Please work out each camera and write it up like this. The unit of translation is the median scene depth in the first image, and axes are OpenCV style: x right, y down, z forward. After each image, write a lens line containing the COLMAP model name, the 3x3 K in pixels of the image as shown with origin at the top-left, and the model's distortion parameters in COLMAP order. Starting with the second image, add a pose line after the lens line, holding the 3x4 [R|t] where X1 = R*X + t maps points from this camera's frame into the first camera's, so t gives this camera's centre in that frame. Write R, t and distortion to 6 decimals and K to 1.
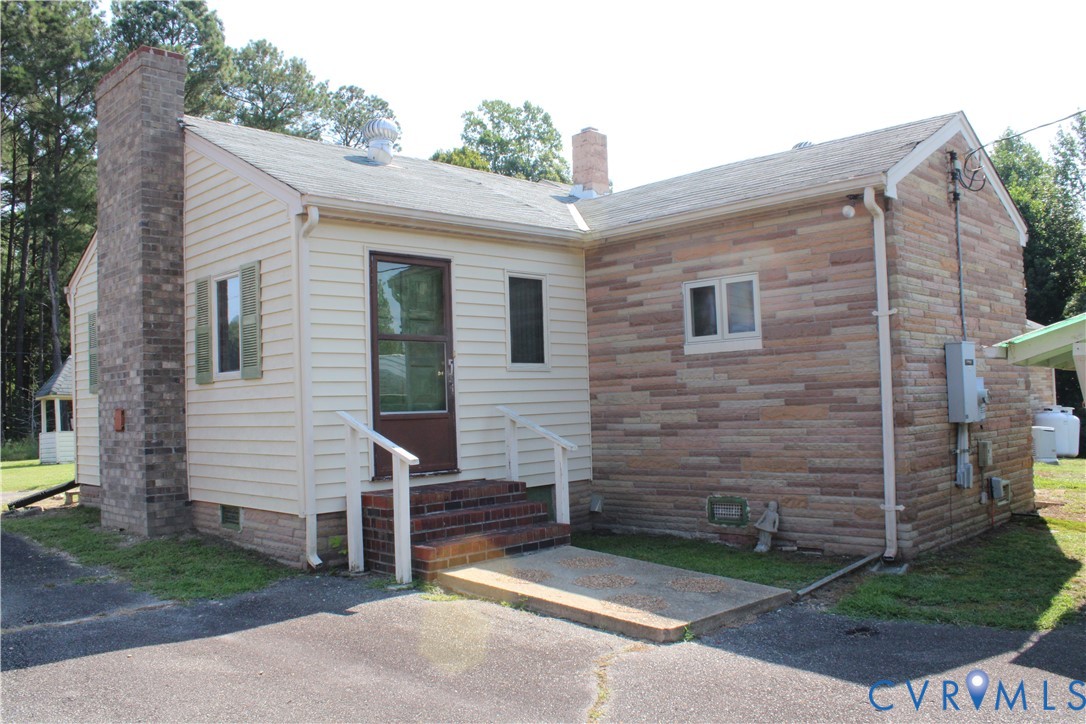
lens RADIAL K [[890.9, 0, 545.1], [0, 890.9, 367.2], [0, 0, 1]] dist [-0.147662, 0.117997]
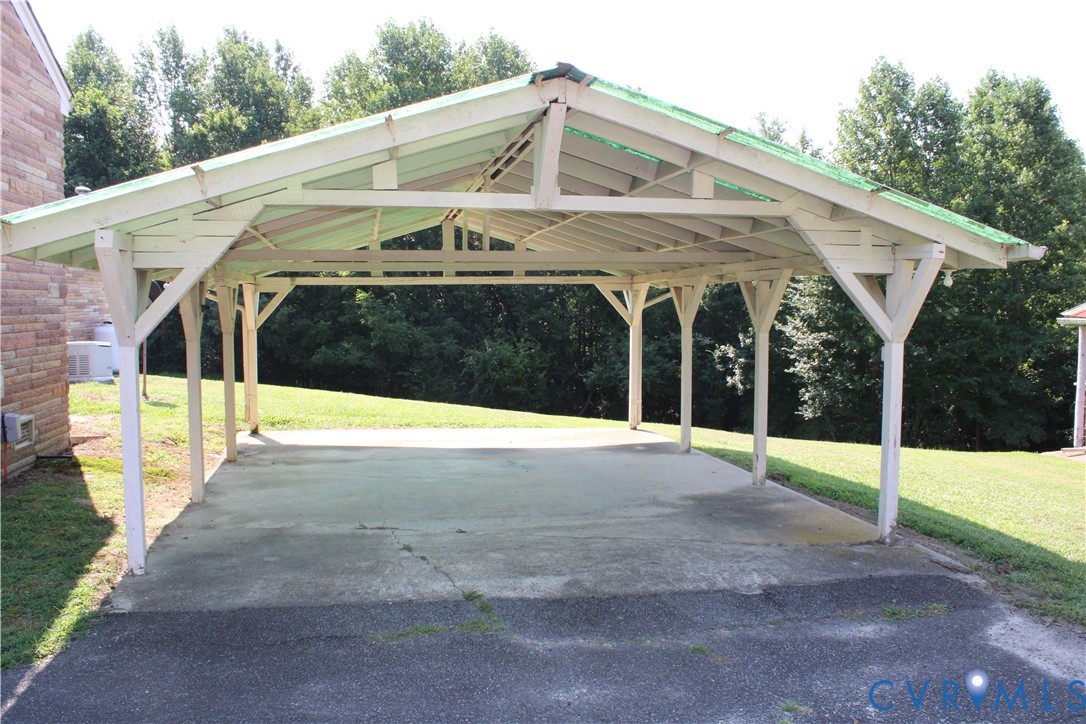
lens RADIAL K [[890.9, 0, 544.2], [0, 890.9, 362.5], [0, 0, 1]] dist [-0.147662, 0.117997]
pose [[0.554114, -0.023996, 0.832095, 0.149497], [-0.056651, 0.996180, 0.066453, 0.007880], [-0.830511, -0.083962, 0.550638, 0.193210]]
